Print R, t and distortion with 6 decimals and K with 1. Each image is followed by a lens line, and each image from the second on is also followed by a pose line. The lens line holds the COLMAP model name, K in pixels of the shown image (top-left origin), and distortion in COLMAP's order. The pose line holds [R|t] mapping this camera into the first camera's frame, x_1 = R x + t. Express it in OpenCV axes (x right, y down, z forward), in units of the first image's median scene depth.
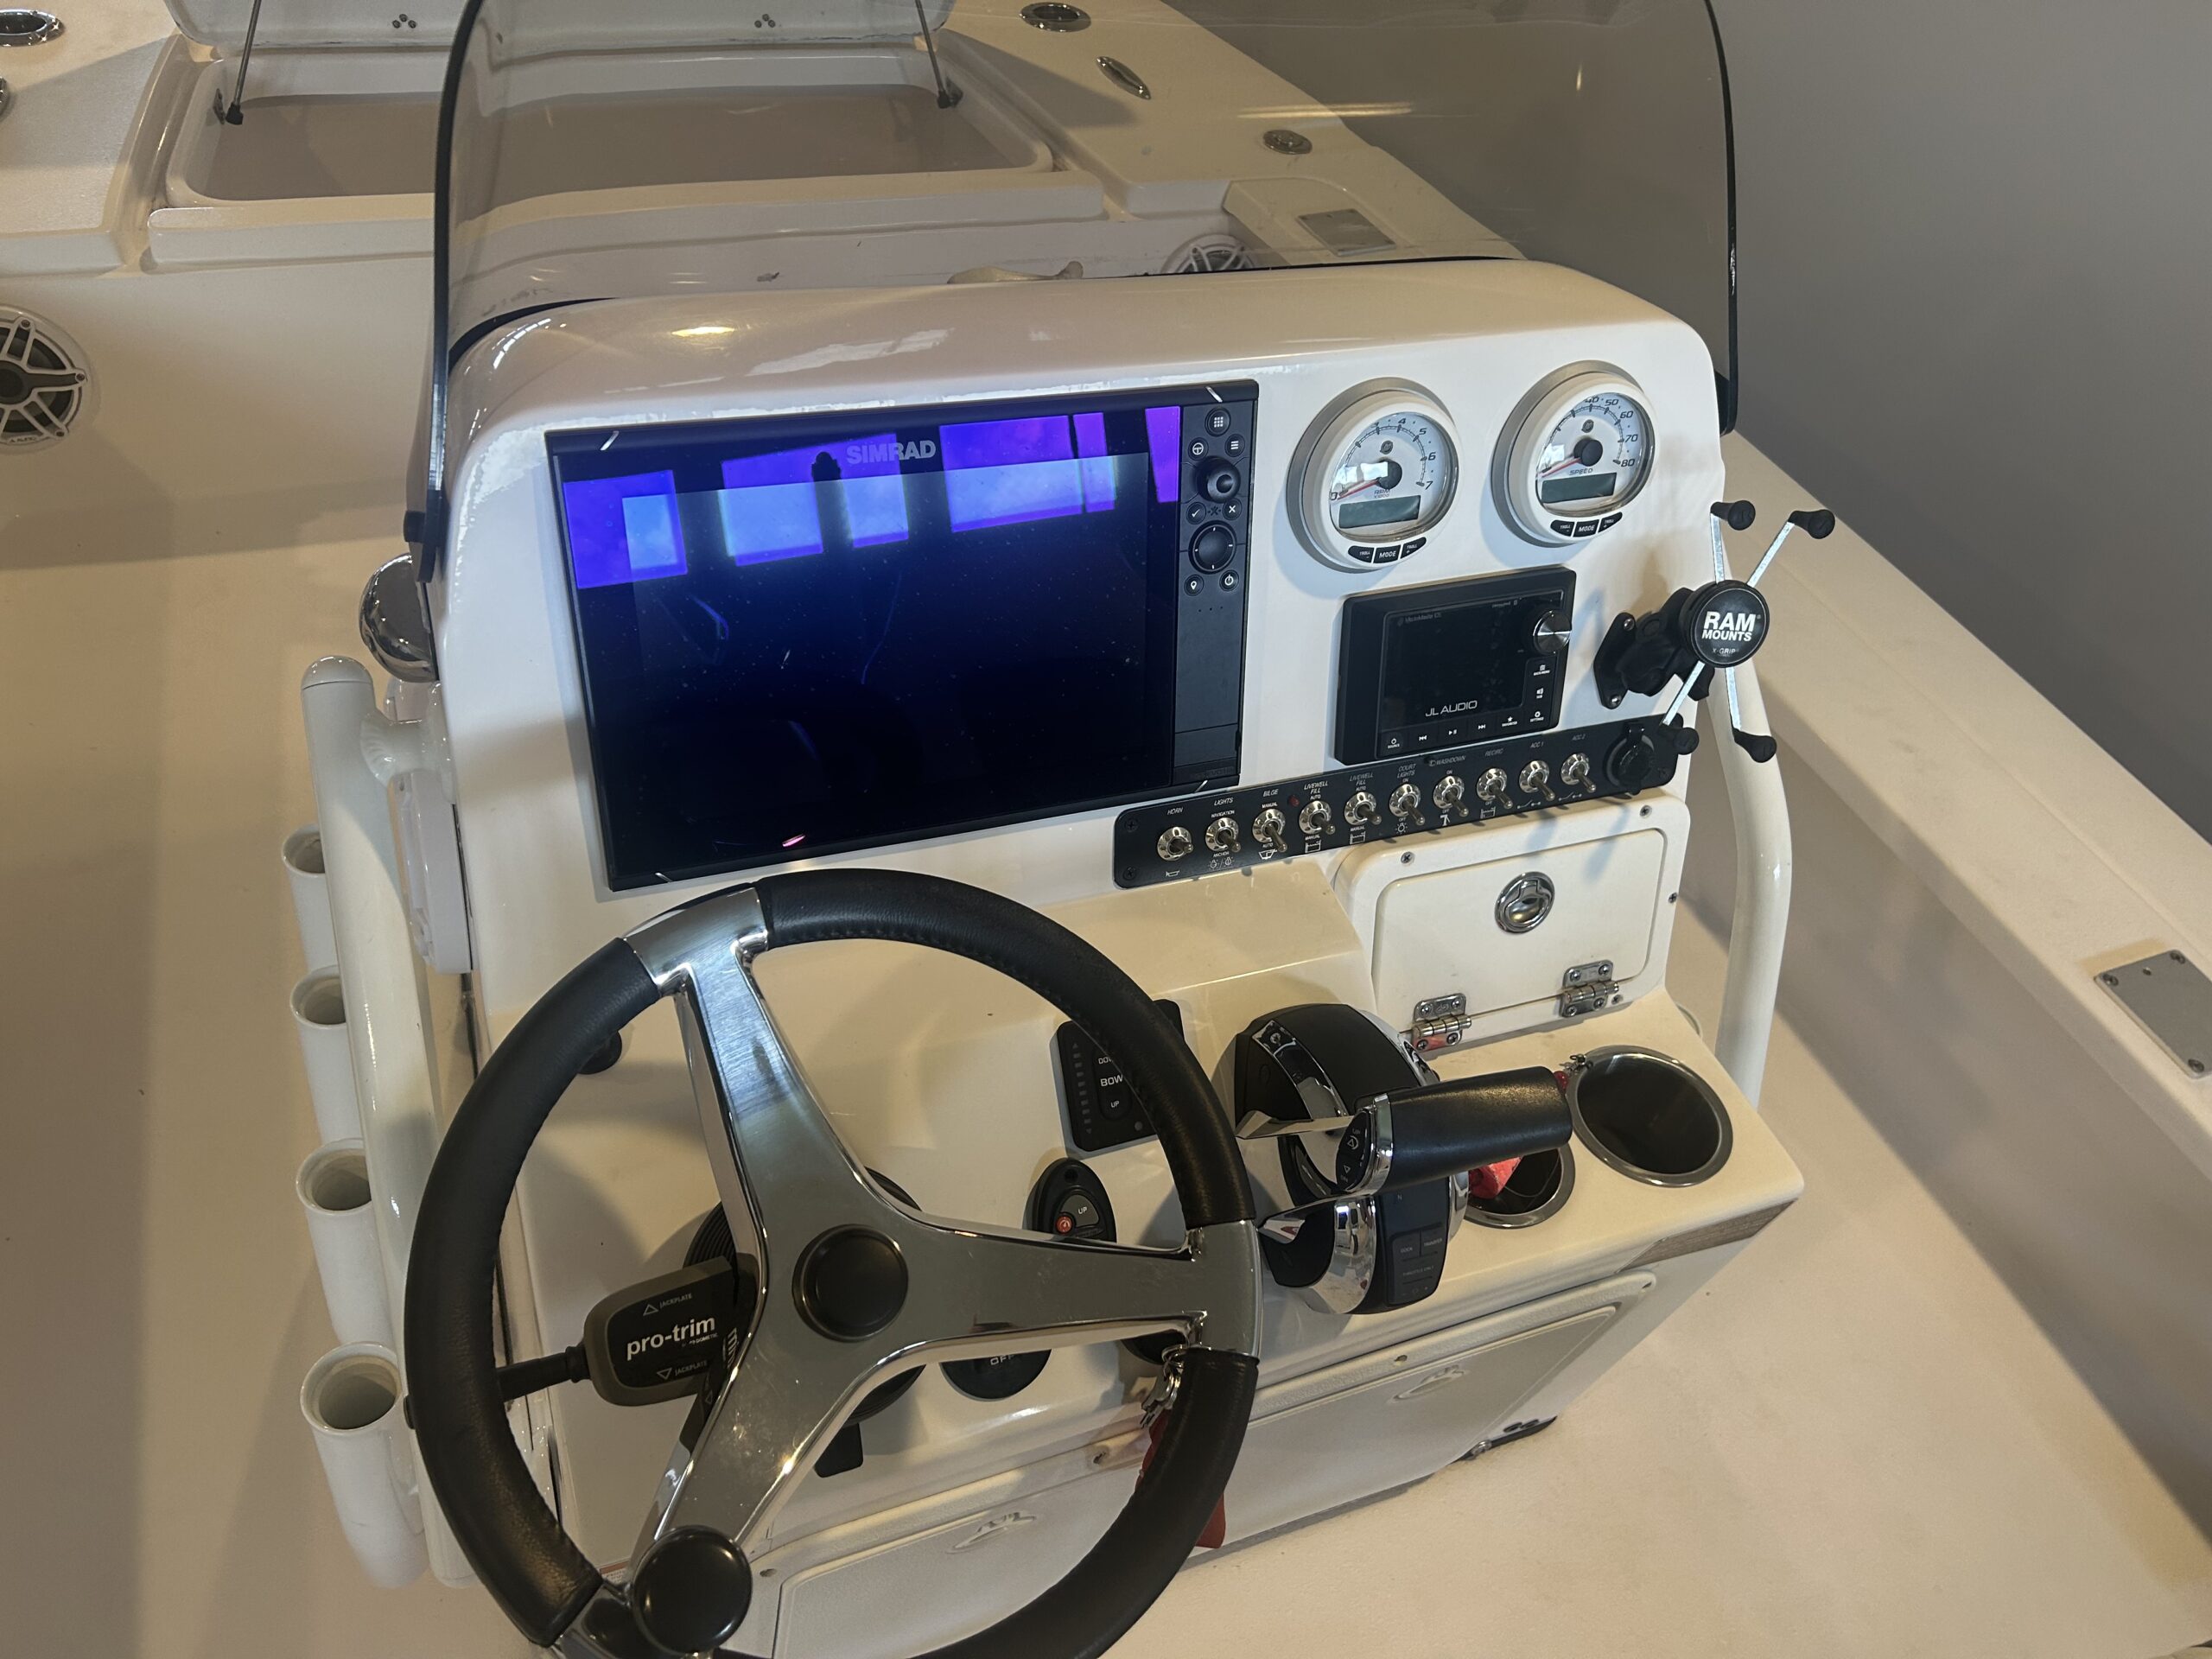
lens RADIAL K [[1696.2, 0, 1095.4], [0, 1696.2, 827.8], [0, 0, 1]] dist [0.050896, -0.063255]
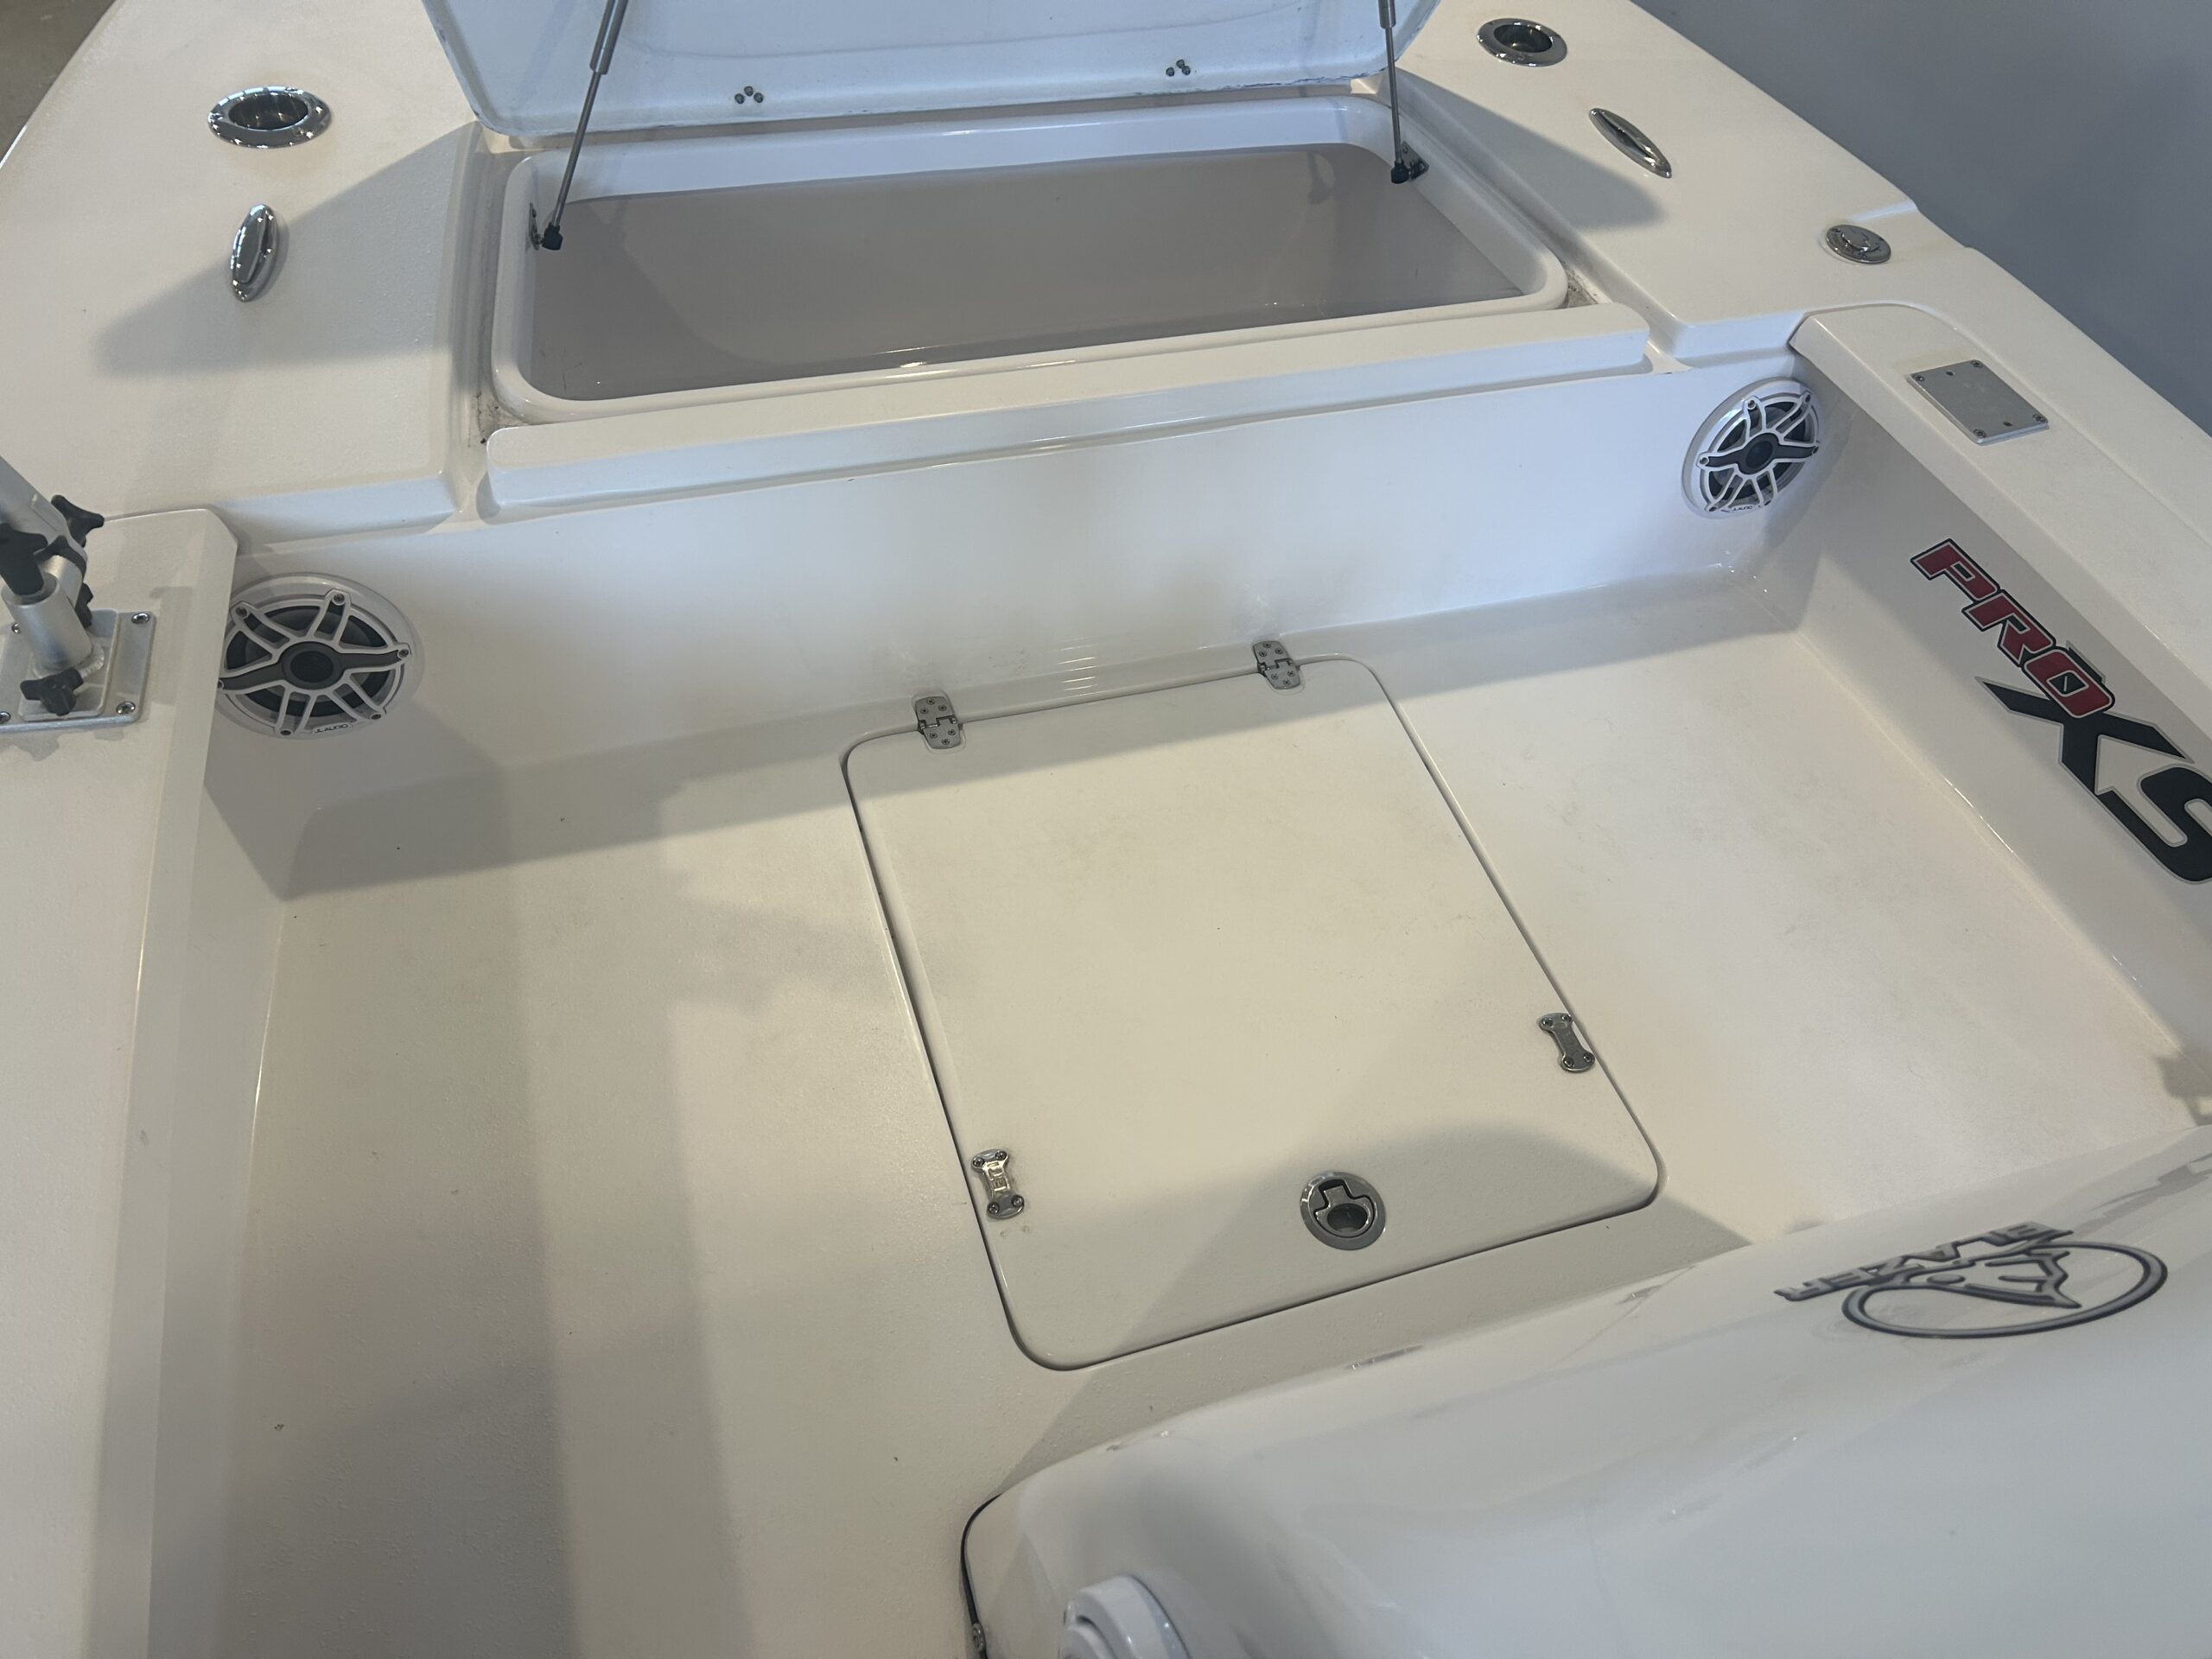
lens RADIAL K [[1696.2, 0, 1106.8], [0, 1696.2, 832.1], [0, 0, 1]] dist [0.050896, -0.063255]
pose [[0.998688, 0.029616, -0.041771, -0.207921], [-0.024840, 0.993561, 0.110540, -0.237907], [0.044775, -0.109358, 0.992994, 0.206803]]
